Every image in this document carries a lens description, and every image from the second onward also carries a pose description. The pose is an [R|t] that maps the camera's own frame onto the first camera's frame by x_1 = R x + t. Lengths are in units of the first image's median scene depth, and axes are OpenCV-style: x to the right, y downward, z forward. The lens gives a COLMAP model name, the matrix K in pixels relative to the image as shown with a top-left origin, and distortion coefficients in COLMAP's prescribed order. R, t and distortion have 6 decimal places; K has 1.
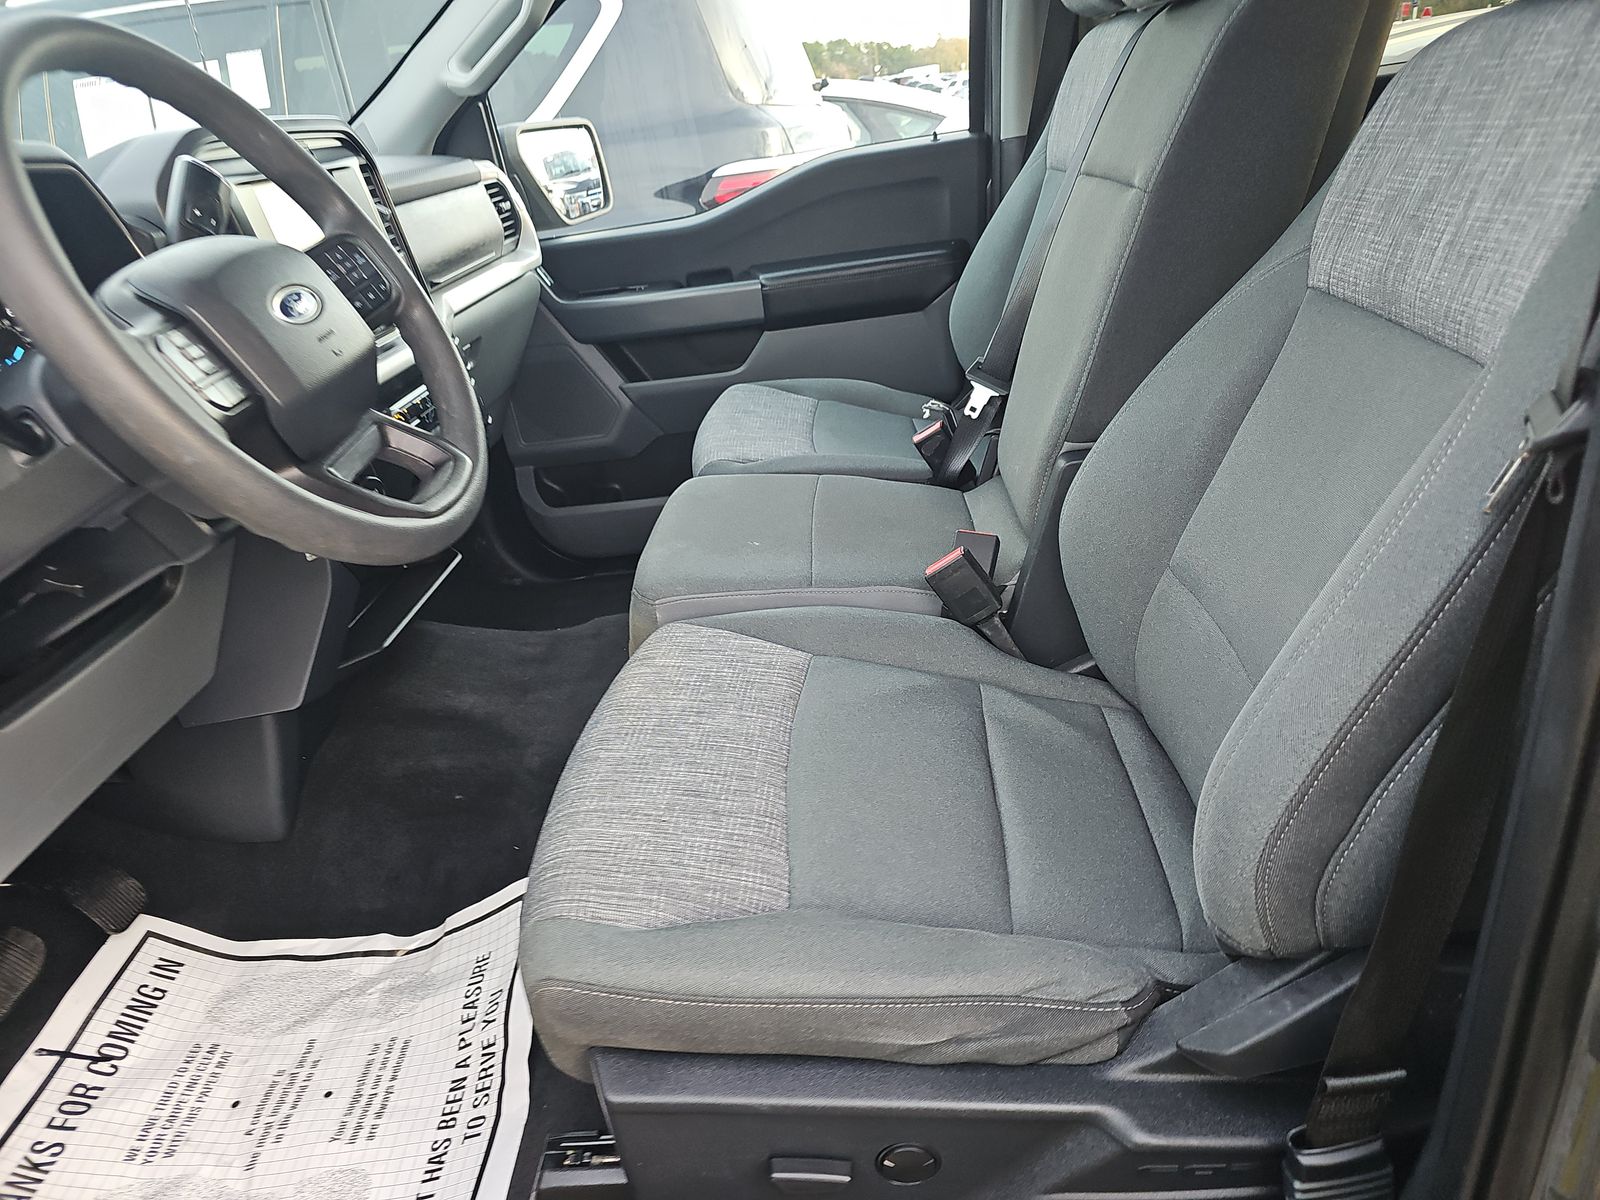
lens RADIAL K [[1098.4, 0, 806.5], [0, 1098.4, 599.8], [0, 0, 1]] dist [0.047413, -0.029482]
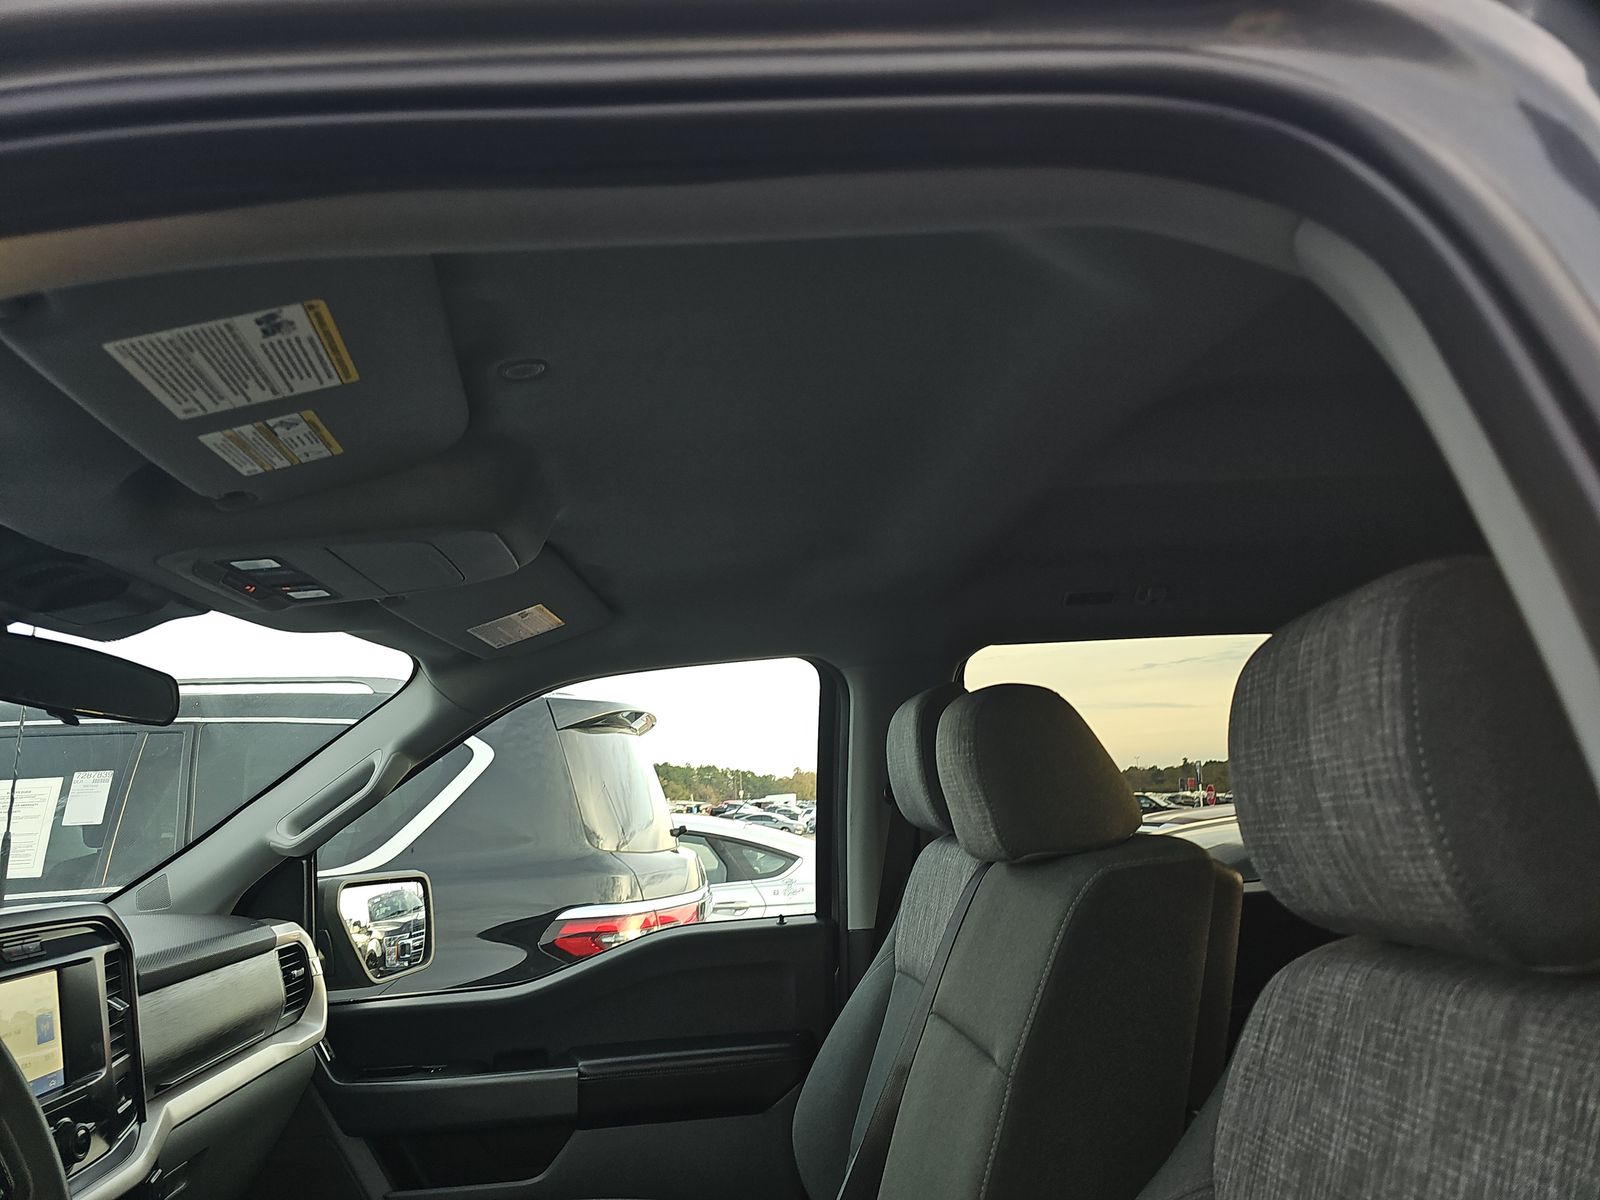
lens RADIAL K [[1089.7, 0, 799.5], [0, 1089.7, 597.3], [0, 0, 1]] dist [0.024267, -0.027287]
pose [[0.991593, 0.087660, 0.095175, 0.017278], [-0.015927, 0.812645, -0.582542, -0.095328], [-0.128409, 0.576129, 0.807209, 0.066671]]
